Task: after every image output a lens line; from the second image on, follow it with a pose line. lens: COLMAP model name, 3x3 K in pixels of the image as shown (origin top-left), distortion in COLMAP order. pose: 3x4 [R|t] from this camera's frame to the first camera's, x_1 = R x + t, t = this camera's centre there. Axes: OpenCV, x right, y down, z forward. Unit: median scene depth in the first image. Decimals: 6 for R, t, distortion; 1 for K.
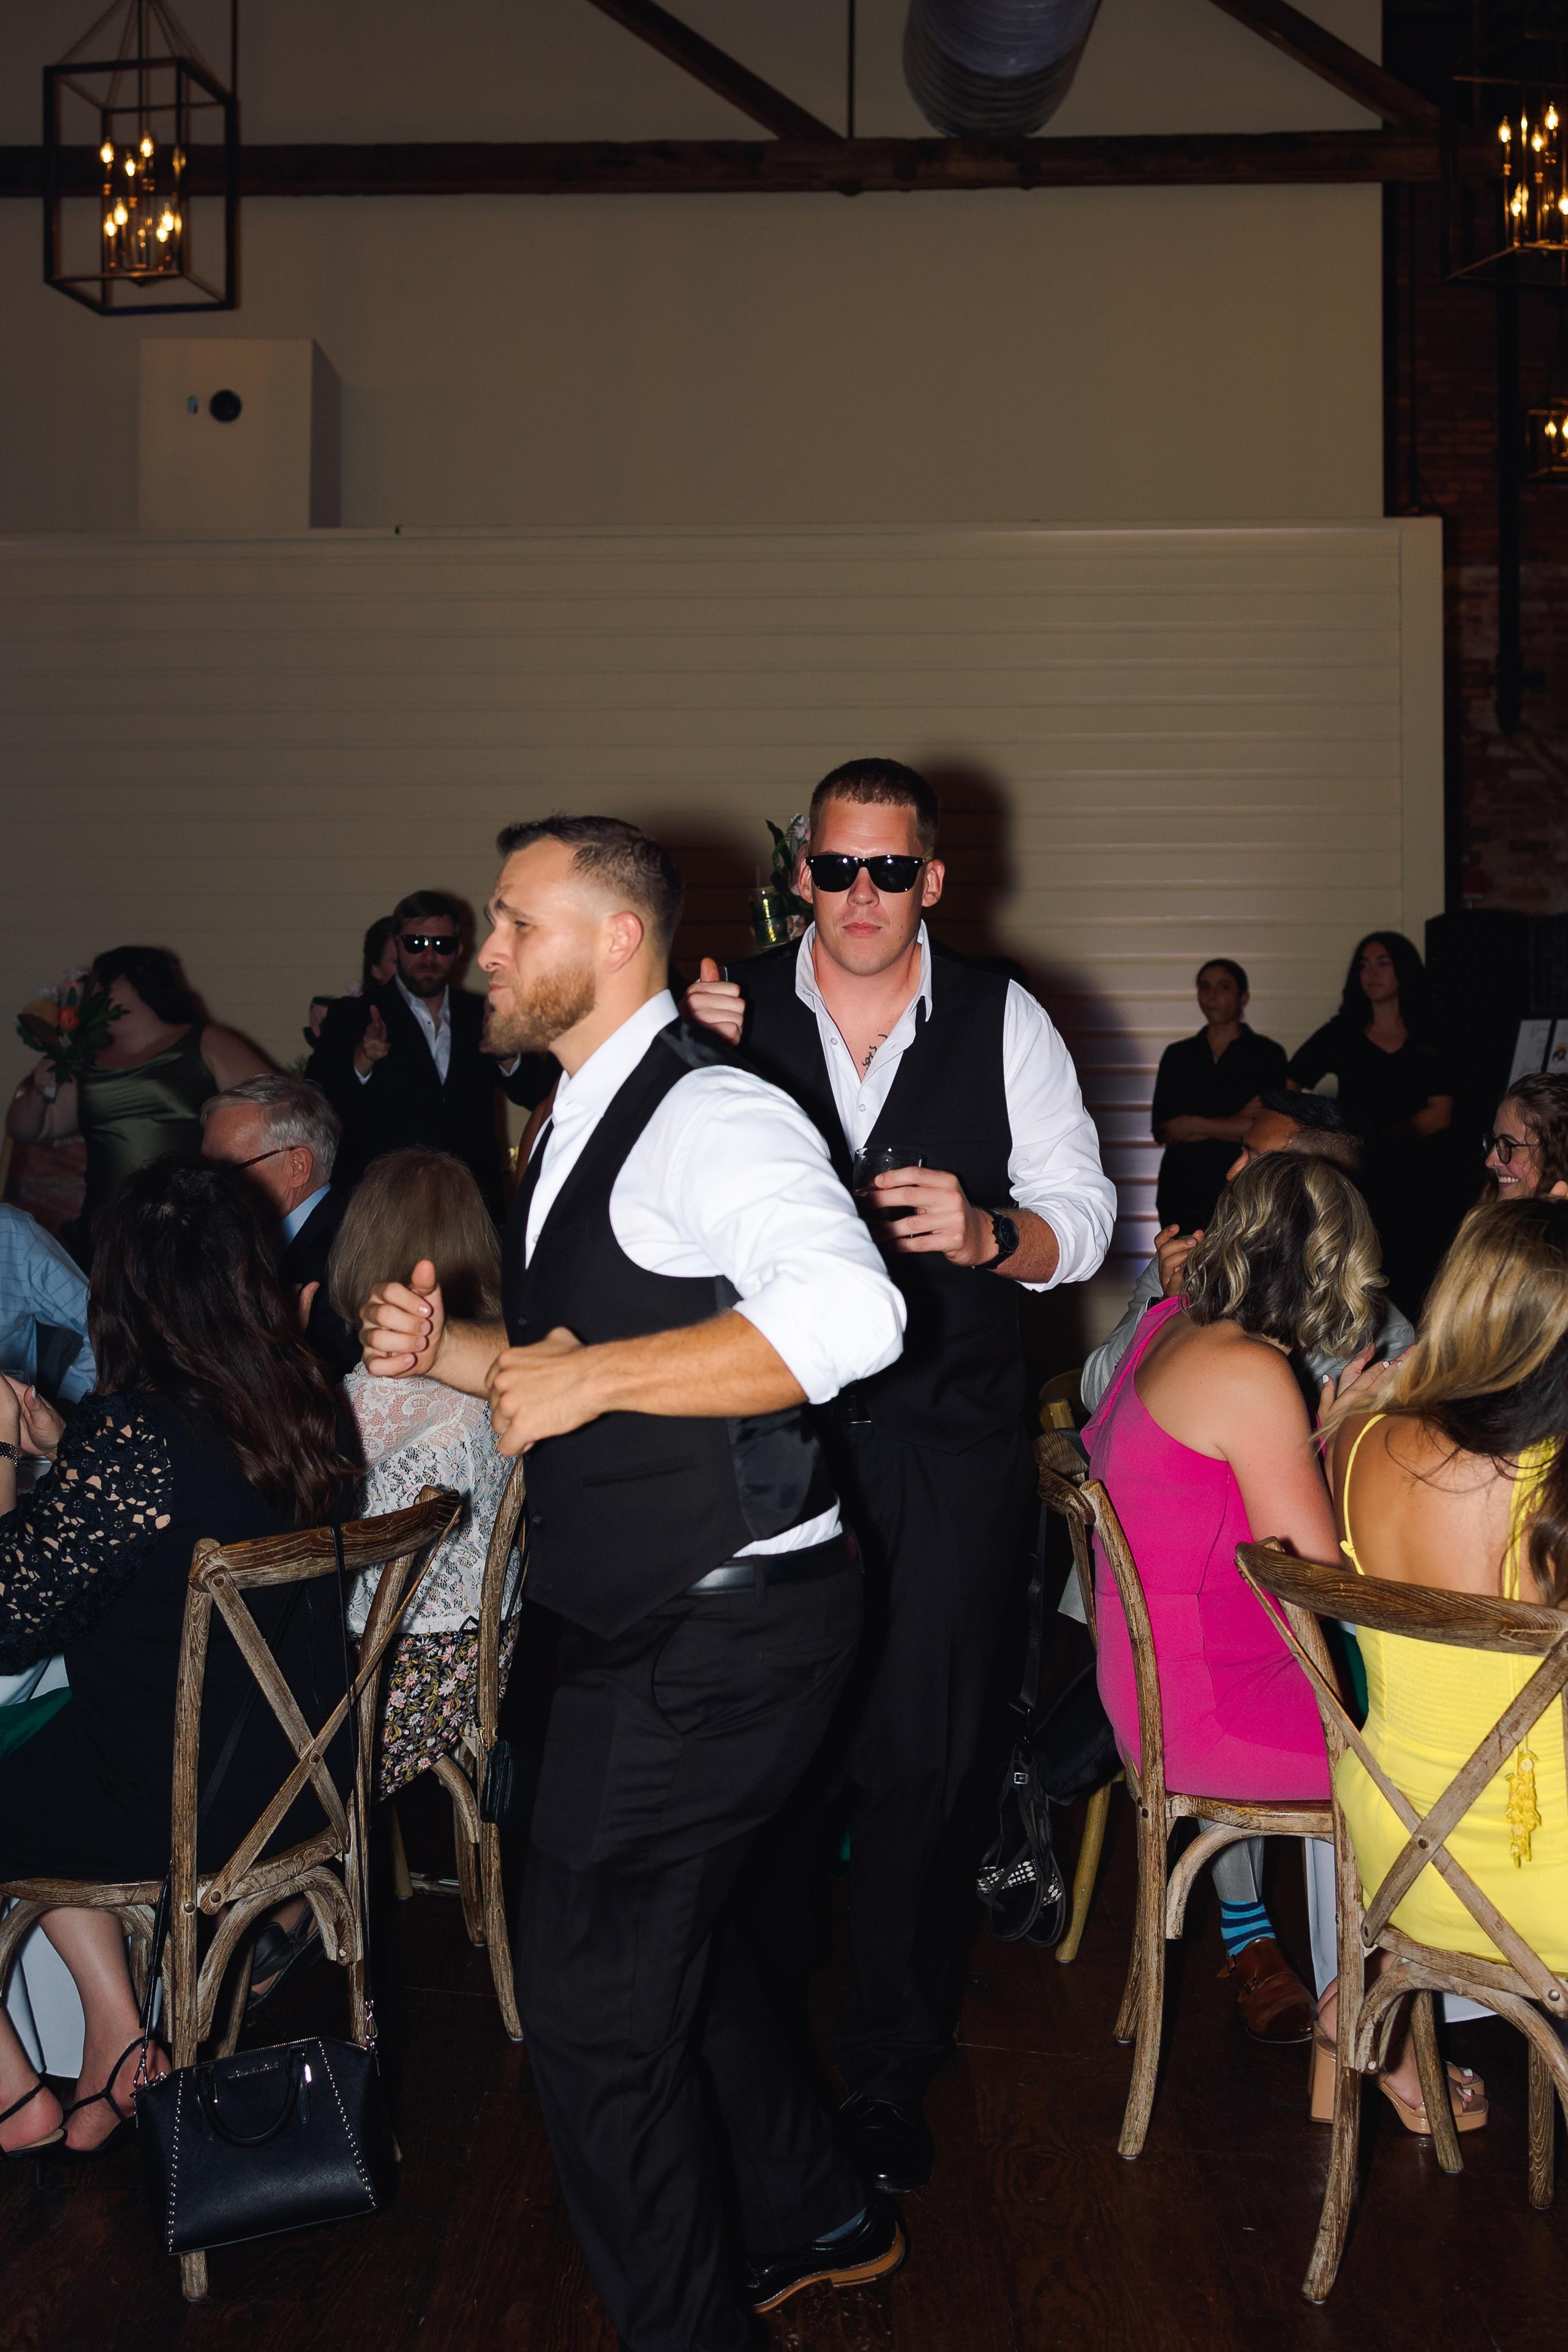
lens RADIAL K [[2841.9, 0, 725.9], [0, 2841.9, 968.8], [0, 0, 1]] dist [0.005427, 0.001356]
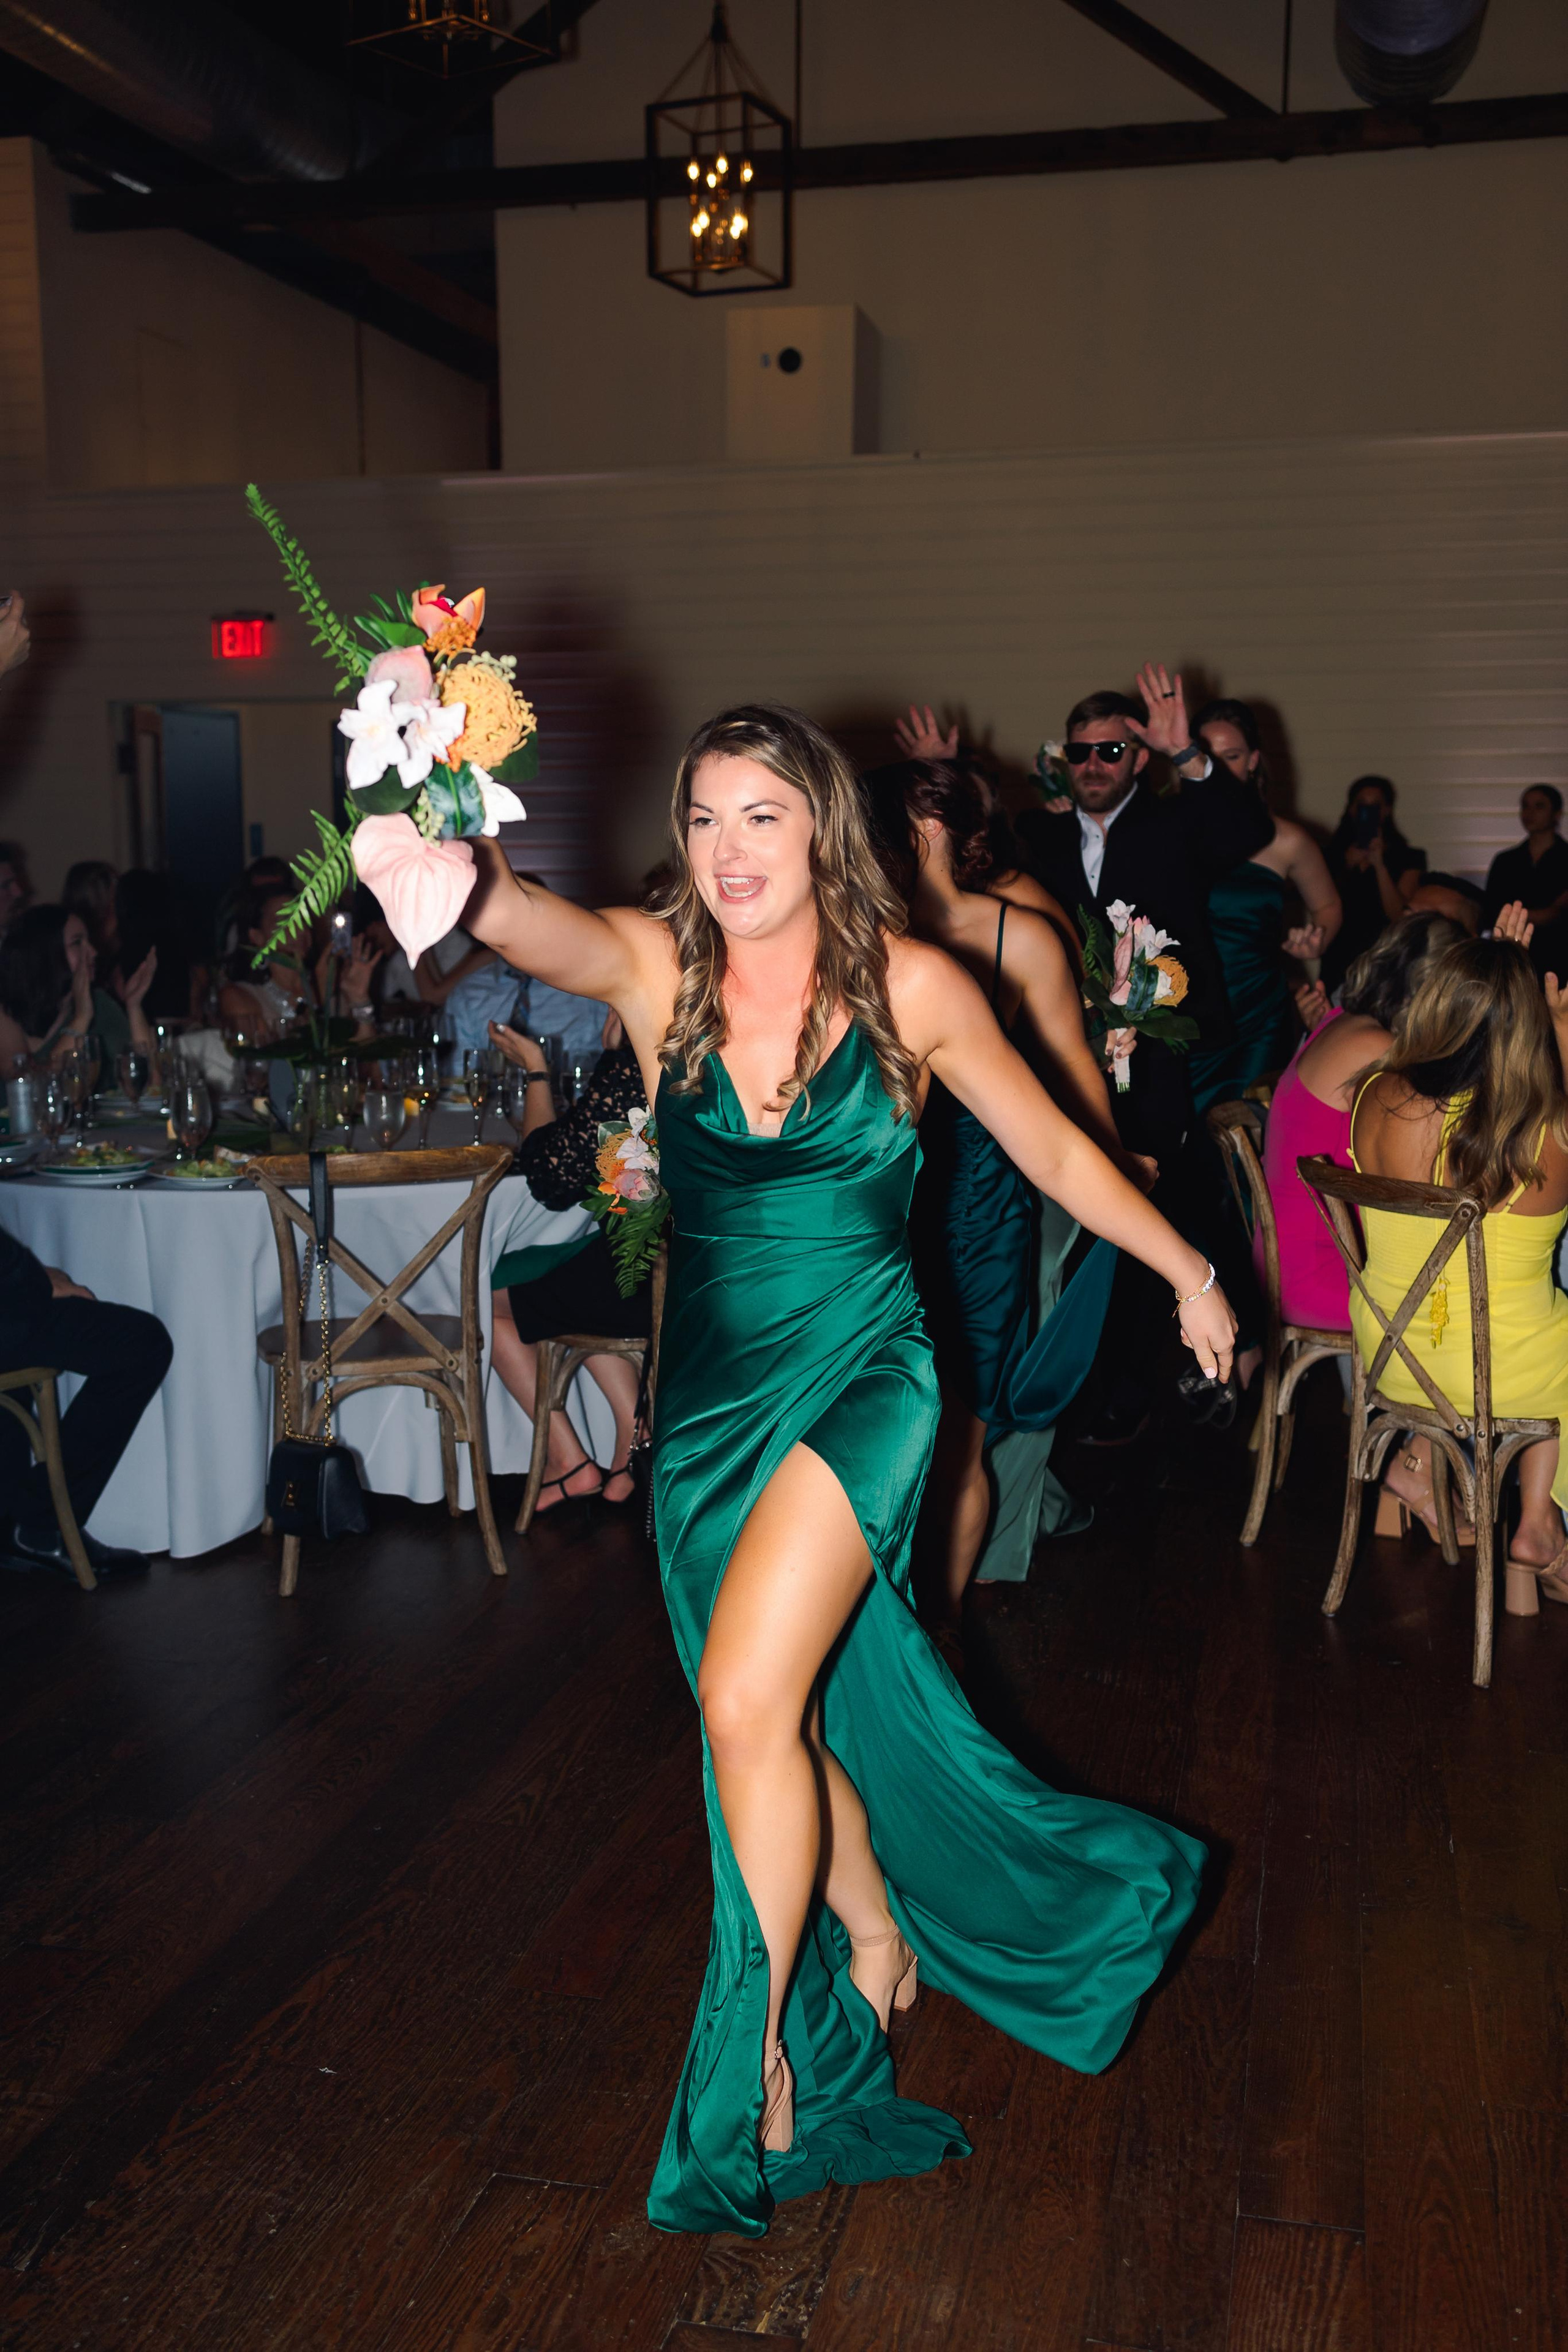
lens RADIAL K [[2326.3, 0, 784.0], [0, 2326.3, 1176.0], [0, 0, 1]] dist [0.009819, -0.010337]
pose [[0.978400, 0.030886, -0.204399, 0.061072], [0.002570, 0.986882, 0.161425, 0.000769], [0.206703, -0.158464, 0.965486, -0.116312]]
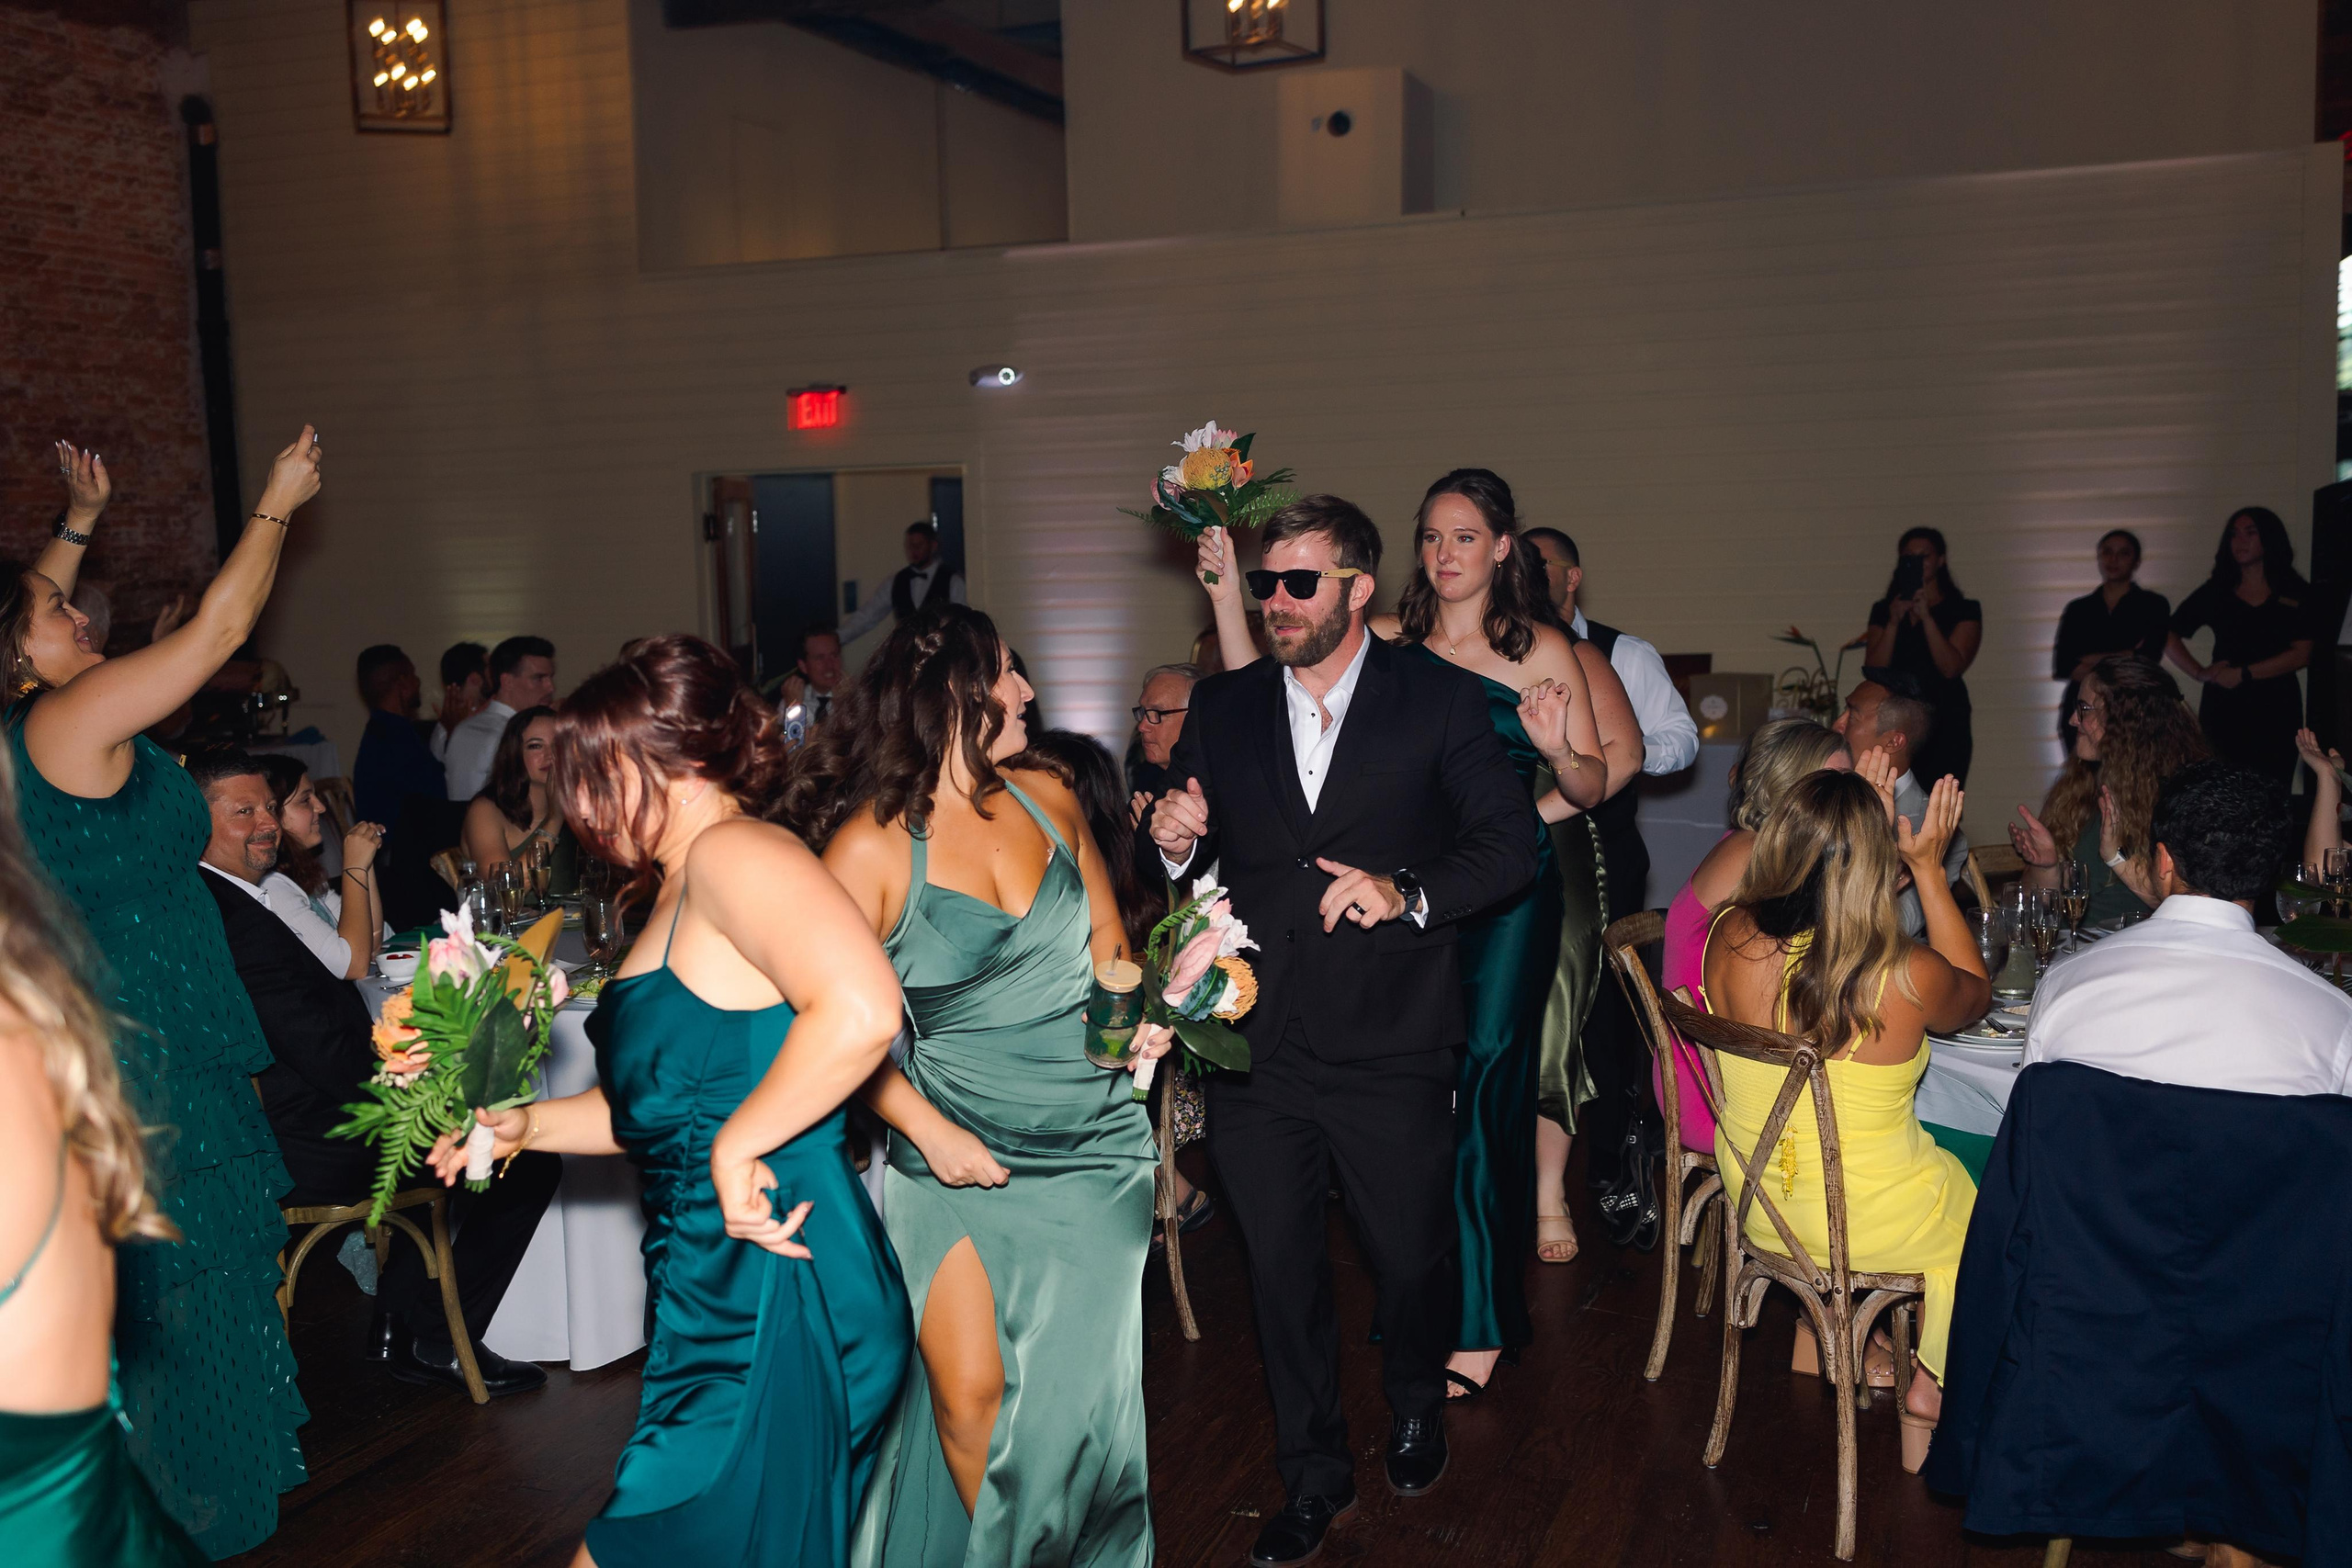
lens RADIAL K [[2326.1, 0, 1176.0], [0, 2326.1, 784.0], [0, 0, 1]] dist [0.009819, -0.010337]
pose [[0.945405, 0.012977, -0.325639, 0.125194], [0.026063, 0.992996, 0.115238, -0.021624], [0.324854, -0.117434, 0.938445, -0.092078]]
